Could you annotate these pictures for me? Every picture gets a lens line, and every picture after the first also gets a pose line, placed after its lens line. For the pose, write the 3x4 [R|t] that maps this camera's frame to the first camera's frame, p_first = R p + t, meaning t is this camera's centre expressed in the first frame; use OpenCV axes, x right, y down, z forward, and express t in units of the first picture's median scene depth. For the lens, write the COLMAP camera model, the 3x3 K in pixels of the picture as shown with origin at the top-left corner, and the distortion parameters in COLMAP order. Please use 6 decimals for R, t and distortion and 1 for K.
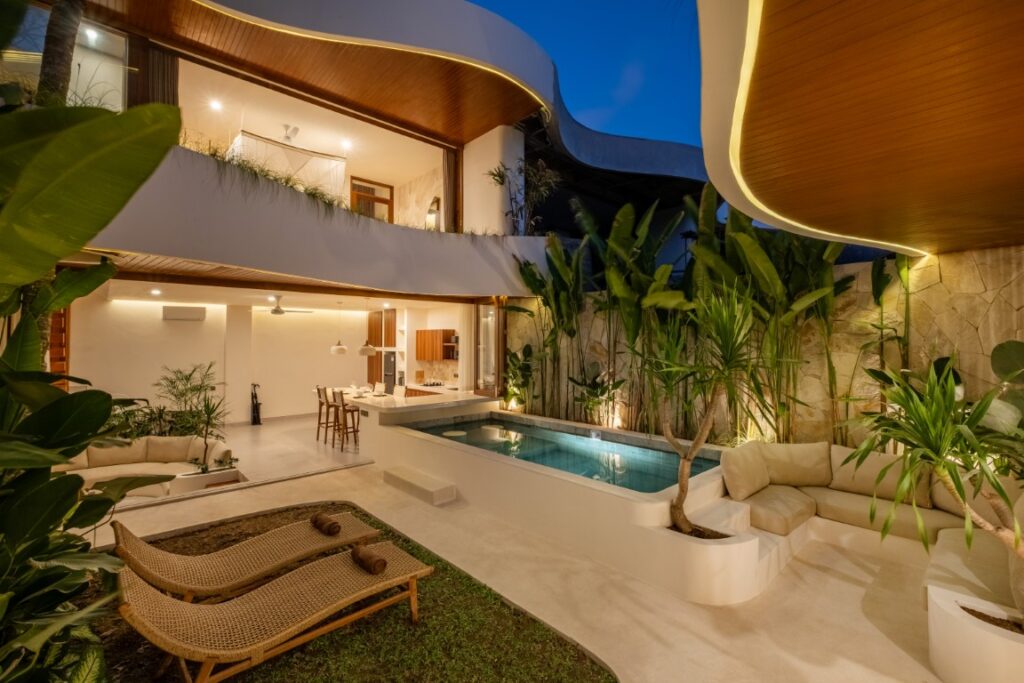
lens RADIAL K [[456.3, 0, 509.5], [0, 456.3, 340.7], [0, 0, 1]] dist [0.000061, -0.000019]
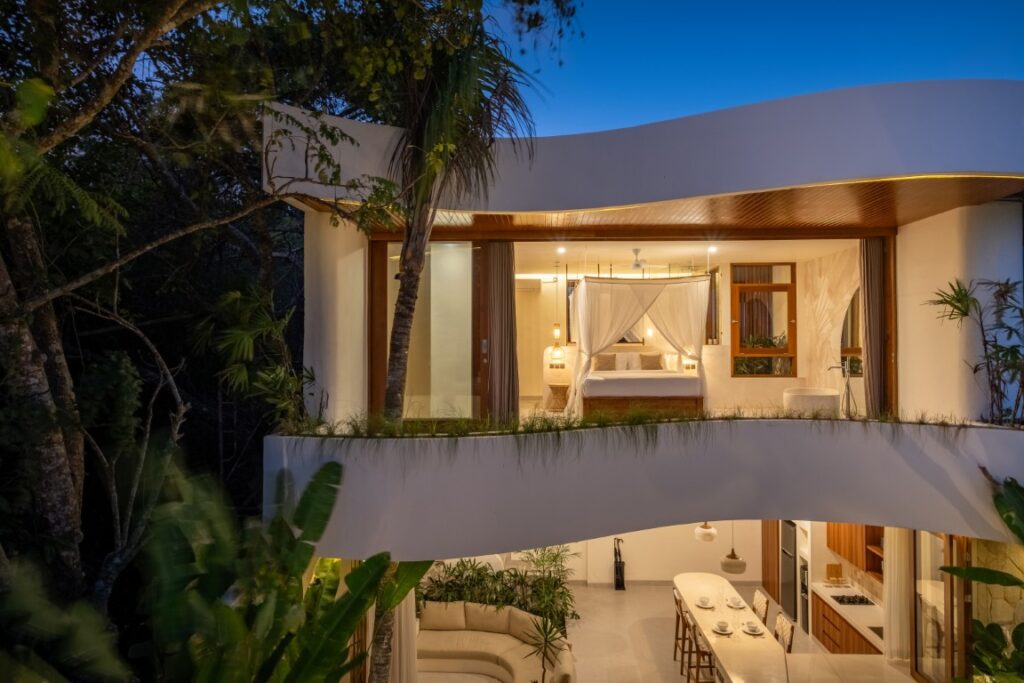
lens RADIAL K [[622.4, 0, 509.8], [0, 622.4, 338.5], [0, 0, 1]] dist [0.006005, 0.000904]
pose [[0.716463, -0.015066, -0.697462, 0.105188], [0.015247, 0.999866, -0.005935, -0.281928], [0.697458, -0.006382, 0.716597, 0.051354]]
